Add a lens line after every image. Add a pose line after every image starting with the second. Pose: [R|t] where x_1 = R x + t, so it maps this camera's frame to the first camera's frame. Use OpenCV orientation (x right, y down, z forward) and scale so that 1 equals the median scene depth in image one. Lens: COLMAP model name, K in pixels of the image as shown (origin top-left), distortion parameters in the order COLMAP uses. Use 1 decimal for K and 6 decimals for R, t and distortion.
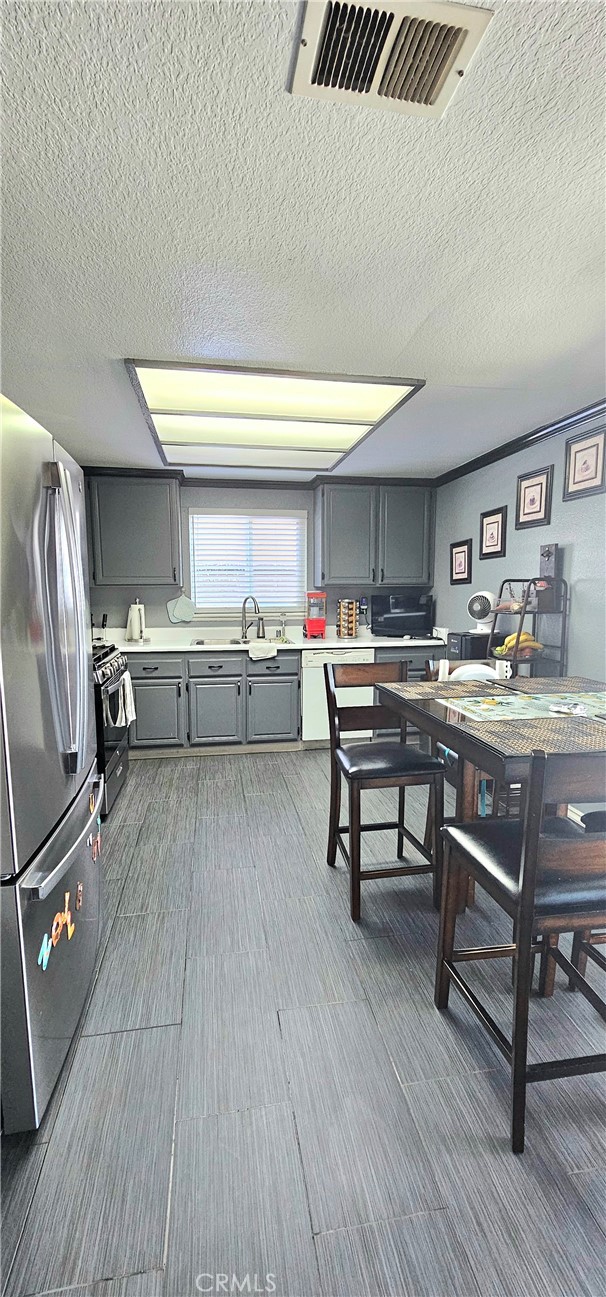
lens RADIAL K [[529.2, 0, 298.4], [0, 529.2, 651.4], [0, 0, 1]] dist [-0.001399, -0.000118]
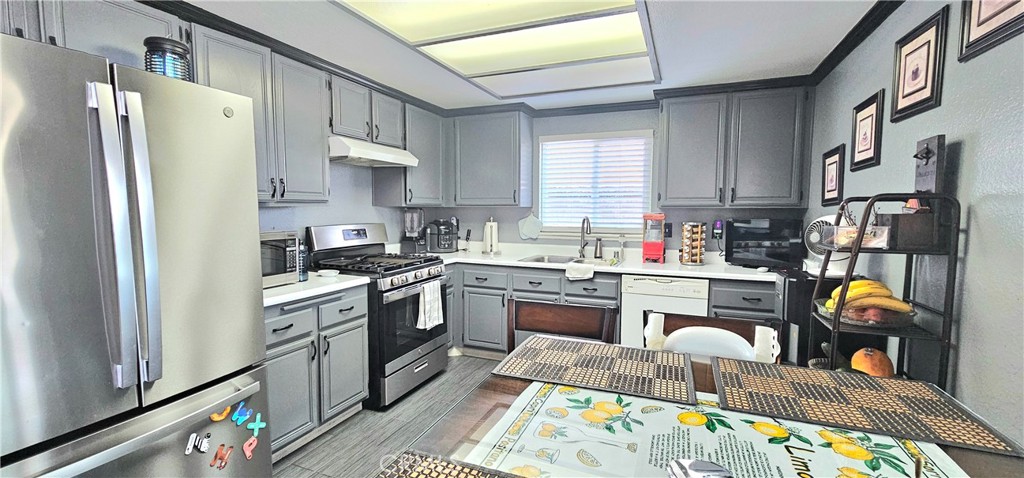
lens RADIAL K [[417.8, 0, 513.4], [0, 417.8, 240.2], [0, 0, 1]] dist [-0.001399, -0.000118]
pose [[0.849391, 0.046636, -0.525700, 0.222877], [-0.070766, 0.997157, -0.025880, -0.028761], [0.522998, 0.059183, 0.850277, 0.246357]]
